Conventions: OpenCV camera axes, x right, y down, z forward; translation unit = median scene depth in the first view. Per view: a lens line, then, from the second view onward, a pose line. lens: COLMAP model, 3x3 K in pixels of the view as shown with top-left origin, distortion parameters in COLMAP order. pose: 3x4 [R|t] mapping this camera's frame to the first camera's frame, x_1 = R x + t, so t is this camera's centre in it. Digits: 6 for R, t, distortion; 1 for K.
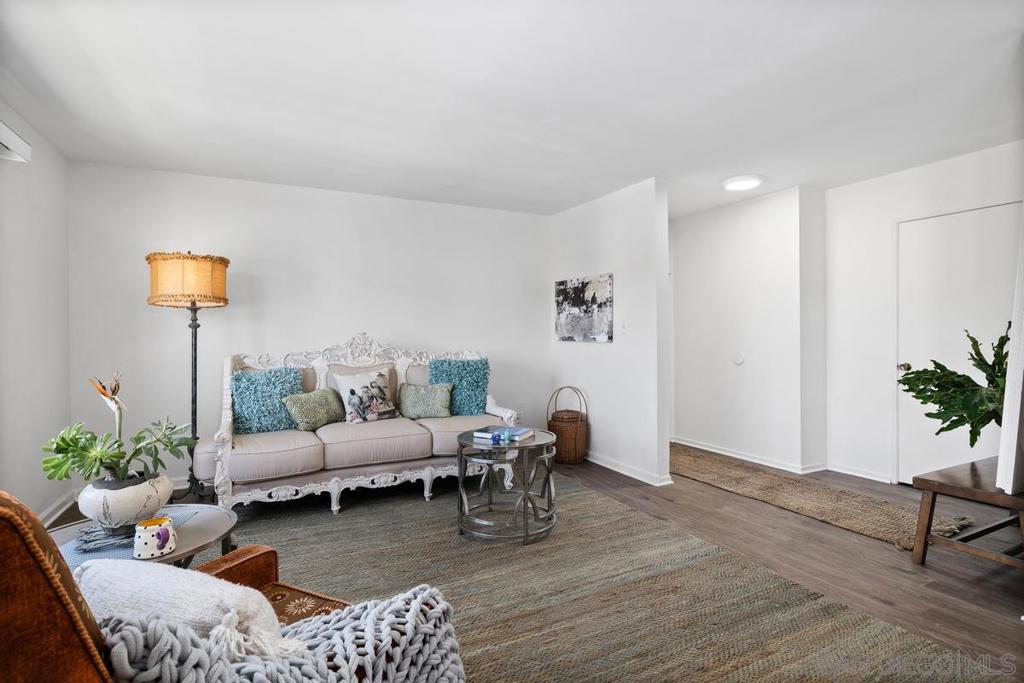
lens RADIAL K [[521.2, 0, 512.8], [0, 521.2, 341.2], [0, 0, 1]] dist [0.005061, 0.000216]
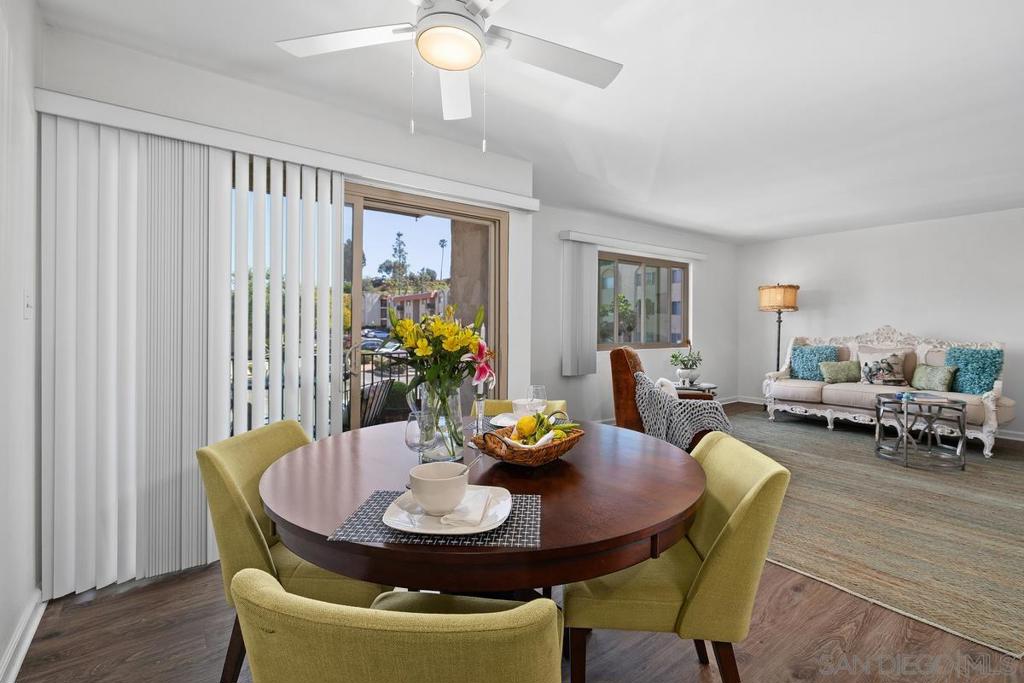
lens RADIAL K [[463.3, 0, 511.4], [0, 463.3, 333.5], [0, 0, 1]] dist [-0.003627, 0.000136]
pose [[0.176989, 0.019588, -0.984018, 0.844879], [-0.027100, 0.999520, 0.015023, 0.015644], [0.983840, 0.024008, 0.177435, -0.267071]]
